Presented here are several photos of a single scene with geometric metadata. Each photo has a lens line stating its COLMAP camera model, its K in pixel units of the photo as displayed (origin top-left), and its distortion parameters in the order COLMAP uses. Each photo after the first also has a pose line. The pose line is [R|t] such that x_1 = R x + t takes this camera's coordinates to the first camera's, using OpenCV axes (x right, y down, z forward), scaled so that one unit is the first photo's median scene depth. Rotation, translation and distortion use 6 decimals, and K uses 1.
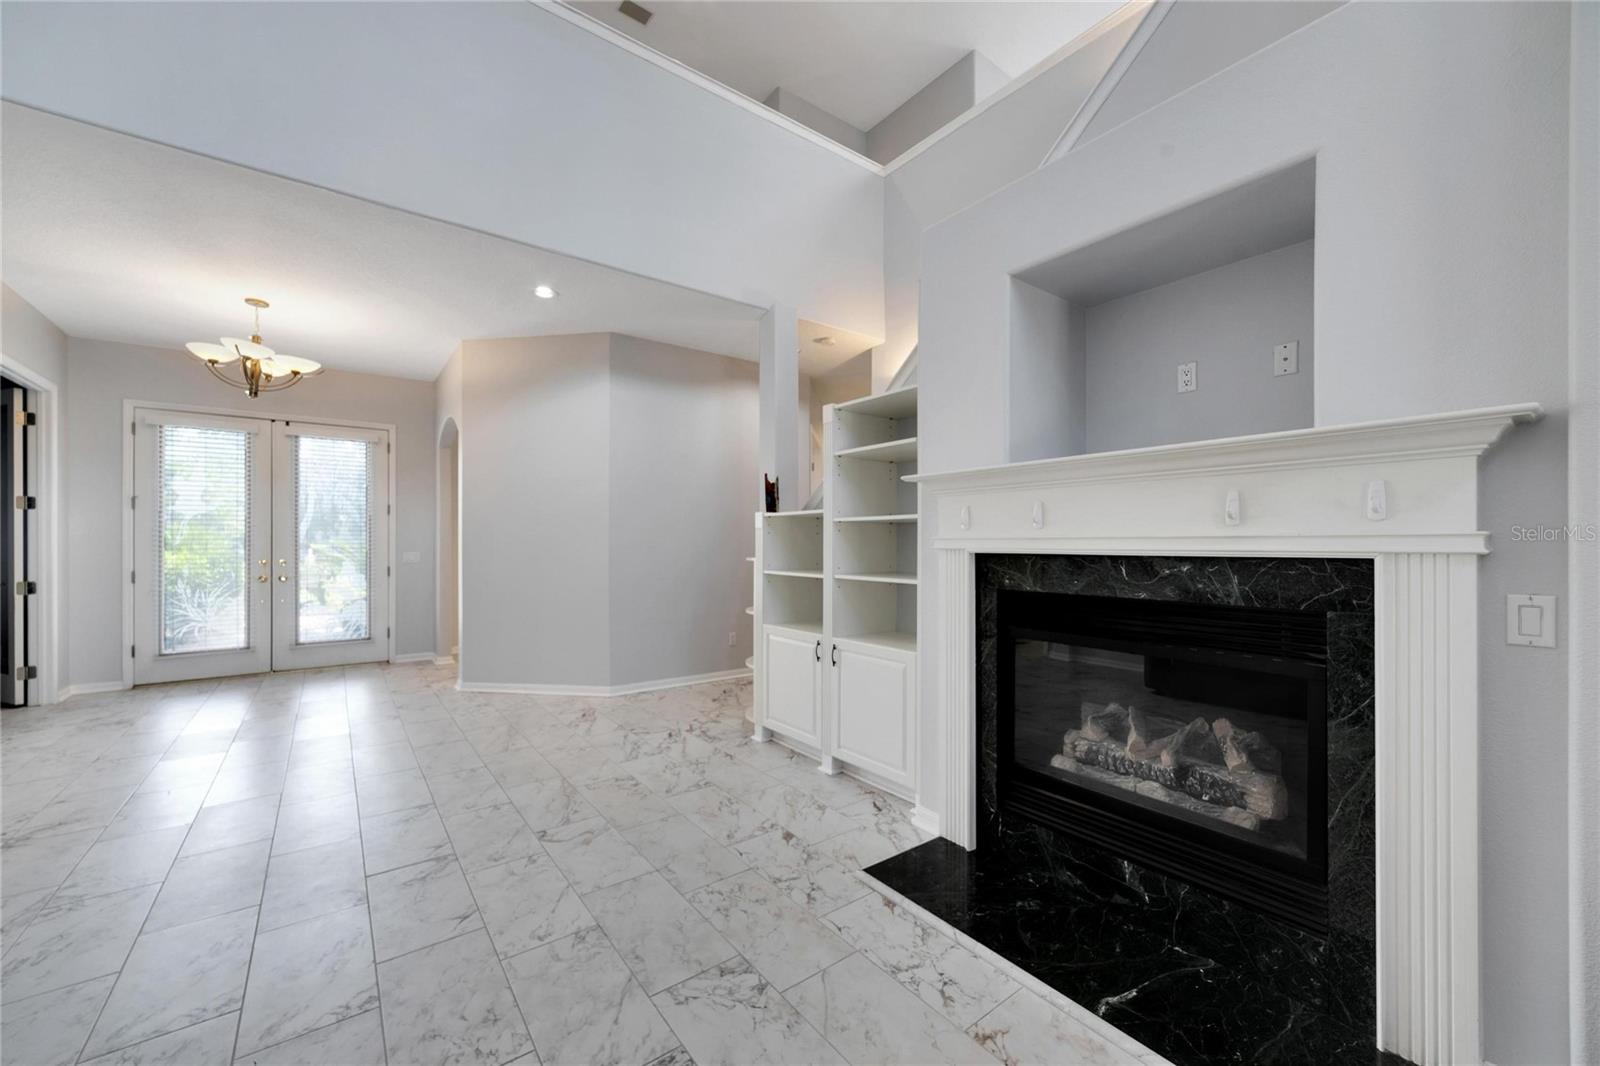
lens RADIAL K [[616.6, 0, 797.1], [0, 616.6, 546.6], [0, 0, 1]] dist [0.002069, -0.000145]
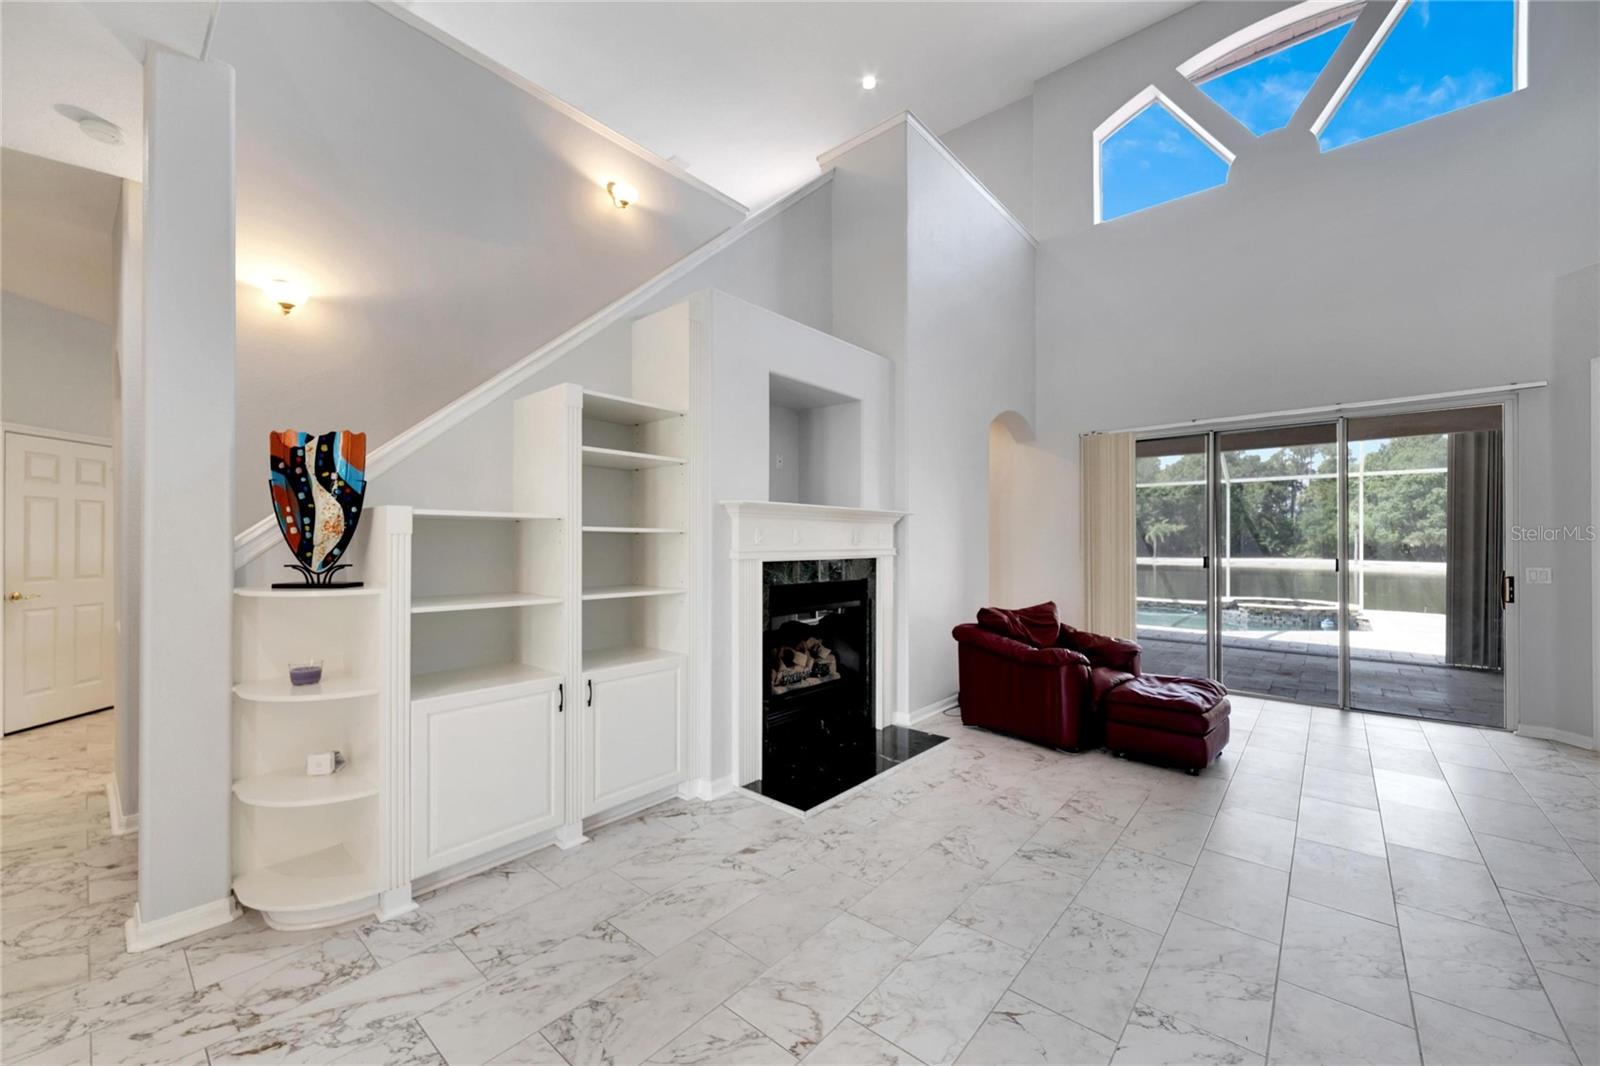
lens RADIAL K [[616.6, 0, 790.7], [0, 616.6, 538.2], [0, 0, 1]] dist [0.002069, -0.000145]
pose [[-0.200440, 0.005576, 0.979690, -0.949473], [0.001441, 0.999984, -0.005397, -0.030249], [-0.979705, 0.000330, -0.200445, 1.064323]]
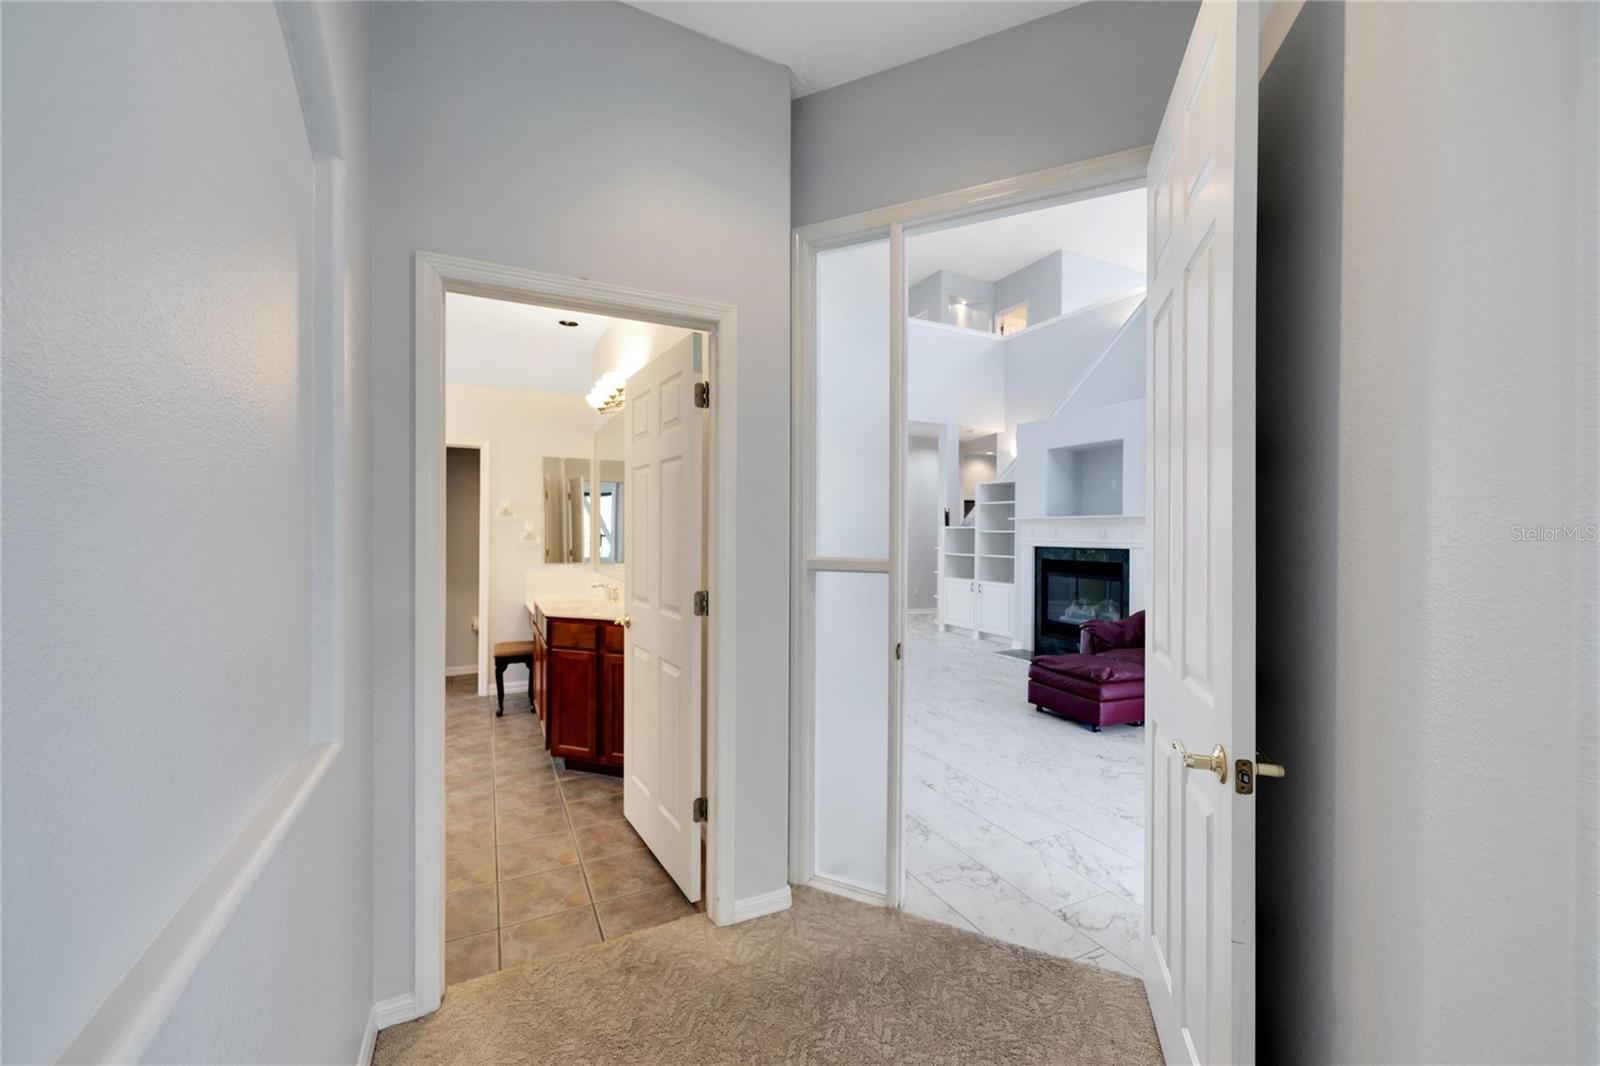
lens RADIAL K [[616.6, 0, 803.2], [0, 616.6, 531.9], [0, 0, 1]] dist [0.002069, -0.000145]
pose [[0.984303, 0.008775, -0.176270, -0.231545], [-0.010442, 0.999909, -0.008535, -0.018489], [0.176179, 0.010242, 0.984305, -1.768727]]
